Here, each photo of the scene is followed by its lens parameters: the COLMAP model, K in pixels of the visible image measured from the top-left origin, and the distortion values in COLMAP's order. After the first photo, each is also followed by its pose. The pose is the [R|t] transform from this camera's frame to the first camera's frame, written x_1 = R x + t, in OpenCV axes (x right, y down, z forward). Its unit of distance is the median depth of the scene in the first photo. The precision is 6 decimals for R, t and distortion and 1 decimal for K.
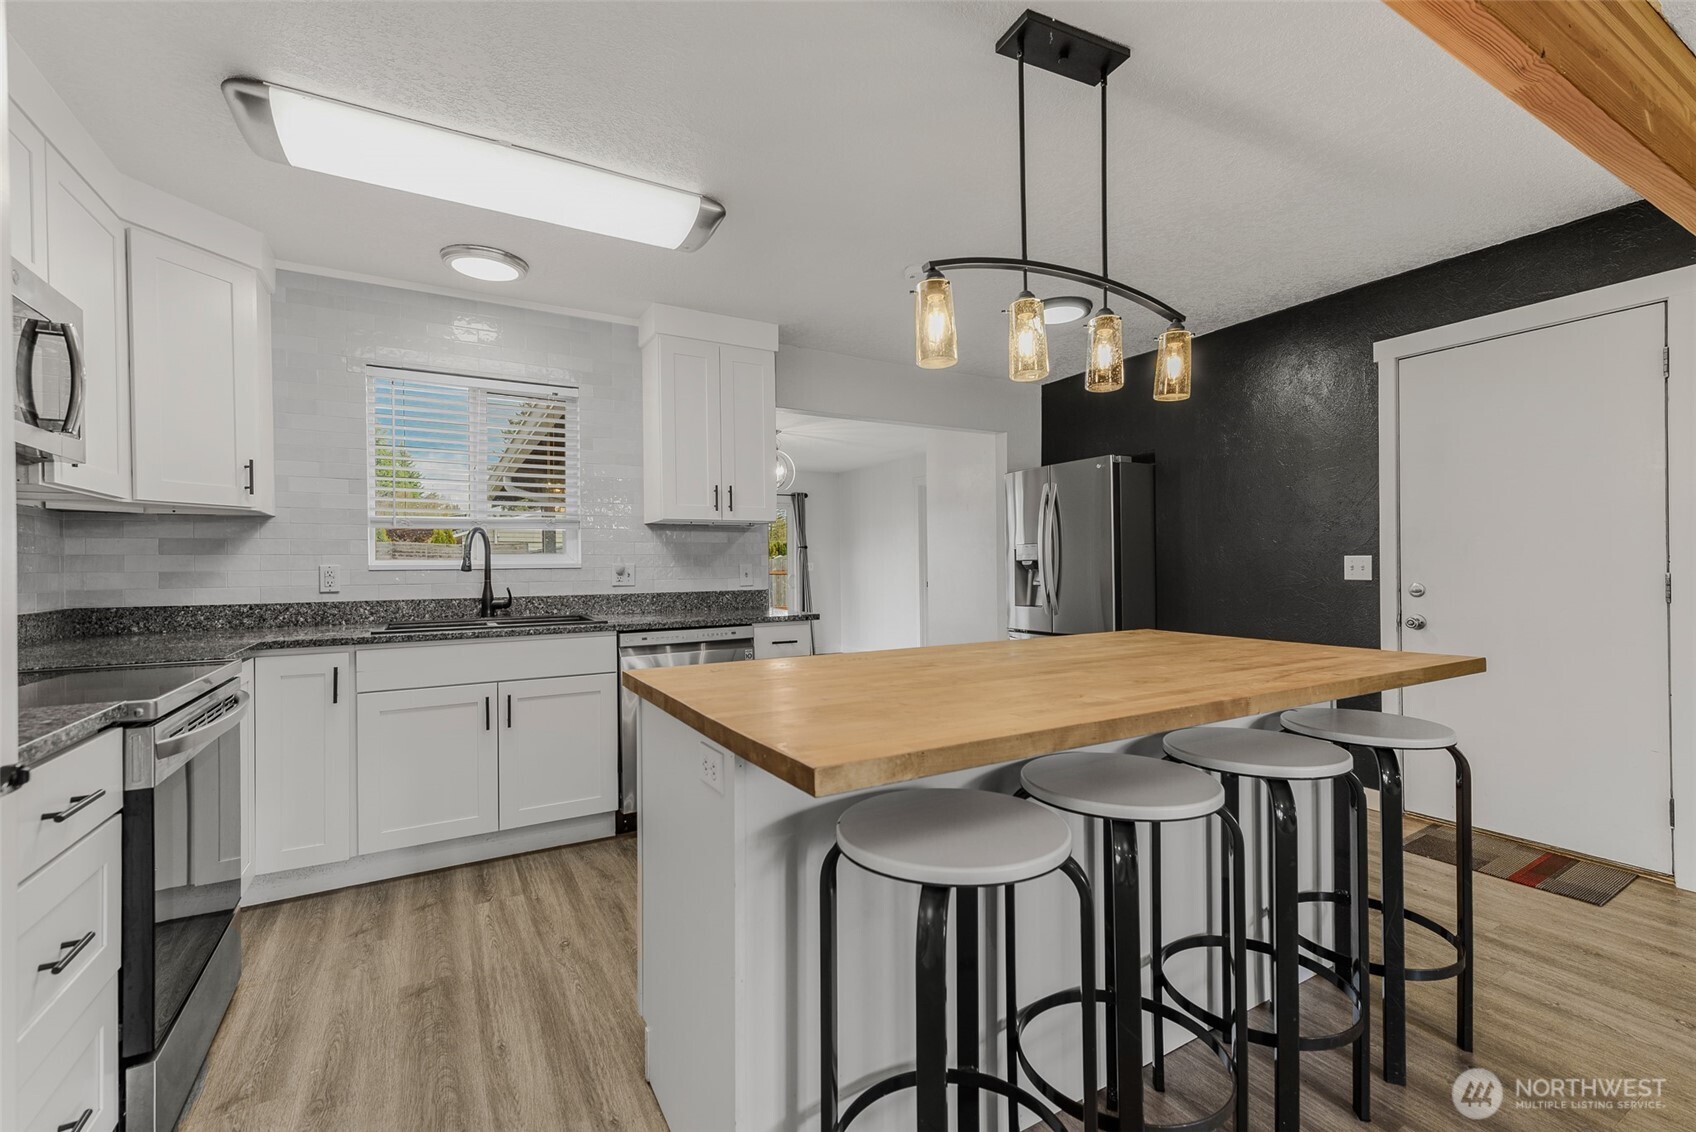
lens RADIAL K [[730.7, 0, 858.3], [0, 730.7, 566.4], [0, 0, 1]] dist [0.016235, -0.000166]
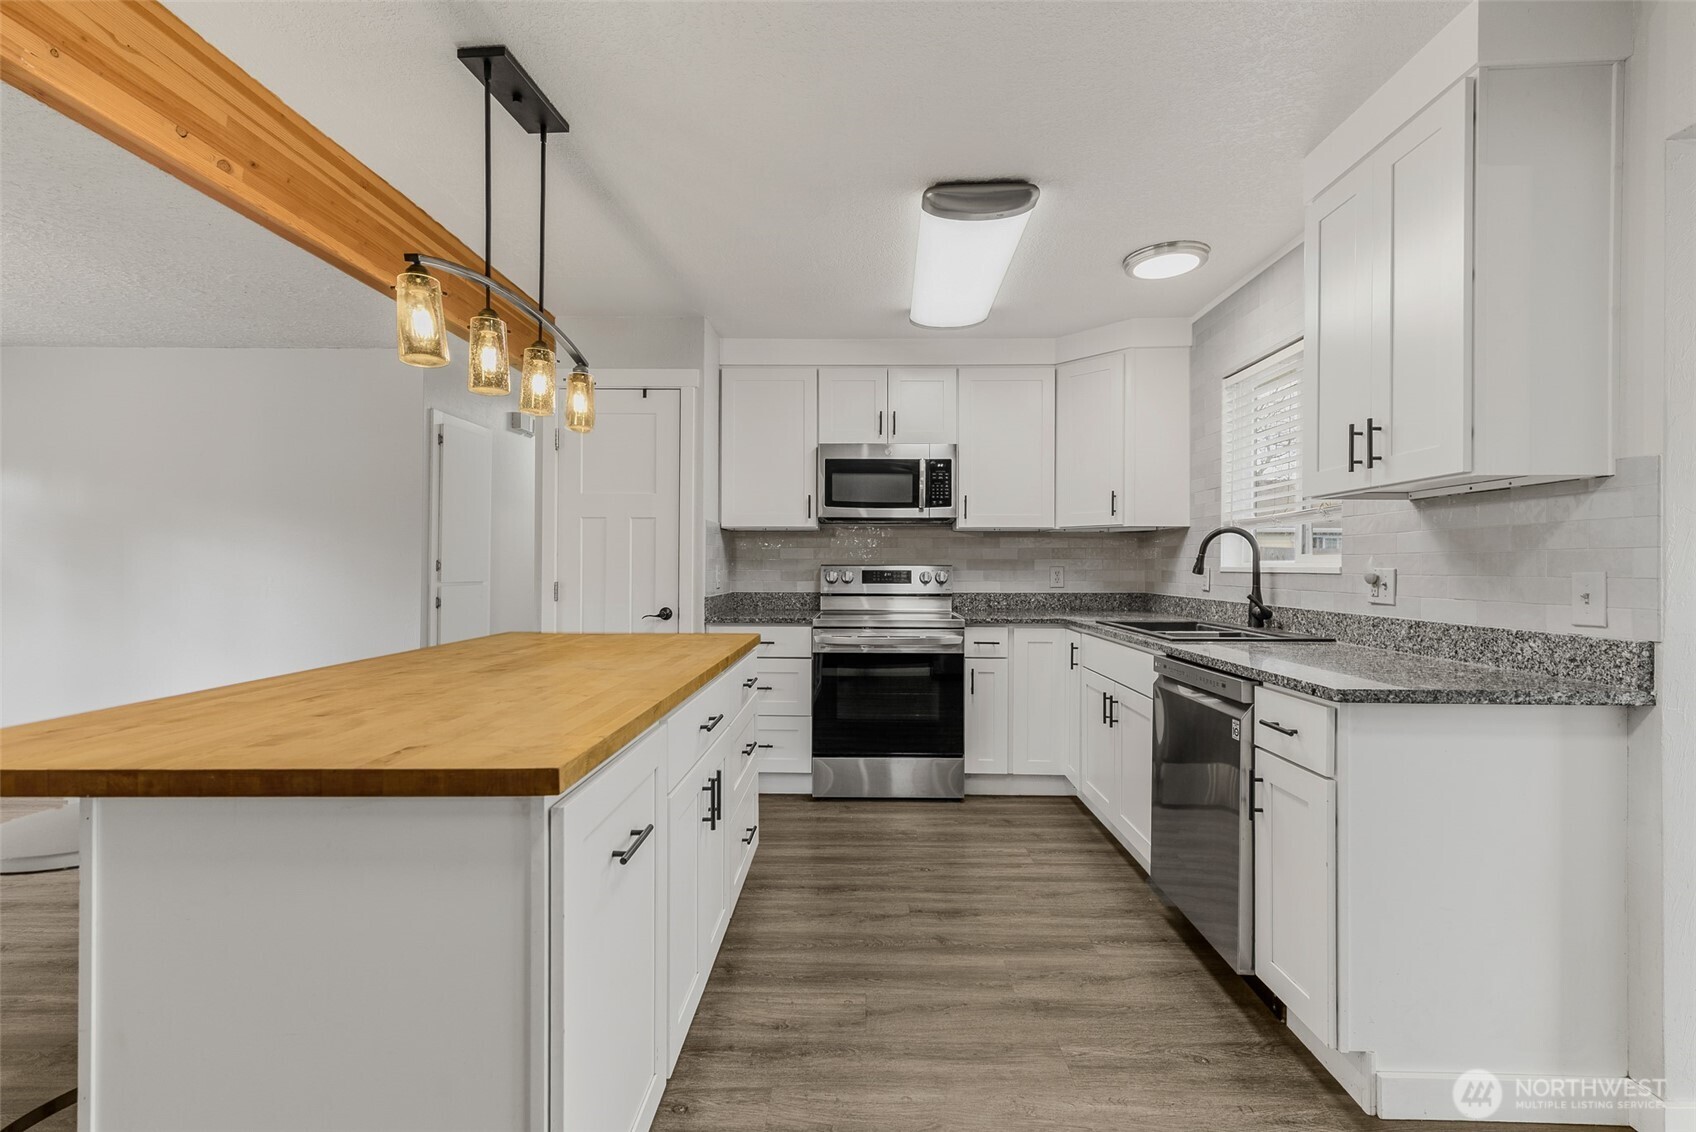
lens RADIAL K [[741.5, 0, 855.8], [0, 741.5, 563.4], [0, 0, 1]] dist [0.012666, -0.000168]
pose [[-0.522451, 0.004633, -0.852657, 0.602684], [-0.000998, 0.999981, 0.006045, -0.014746], [0.852669, 0.004009, -0.522436, 1.260911]]
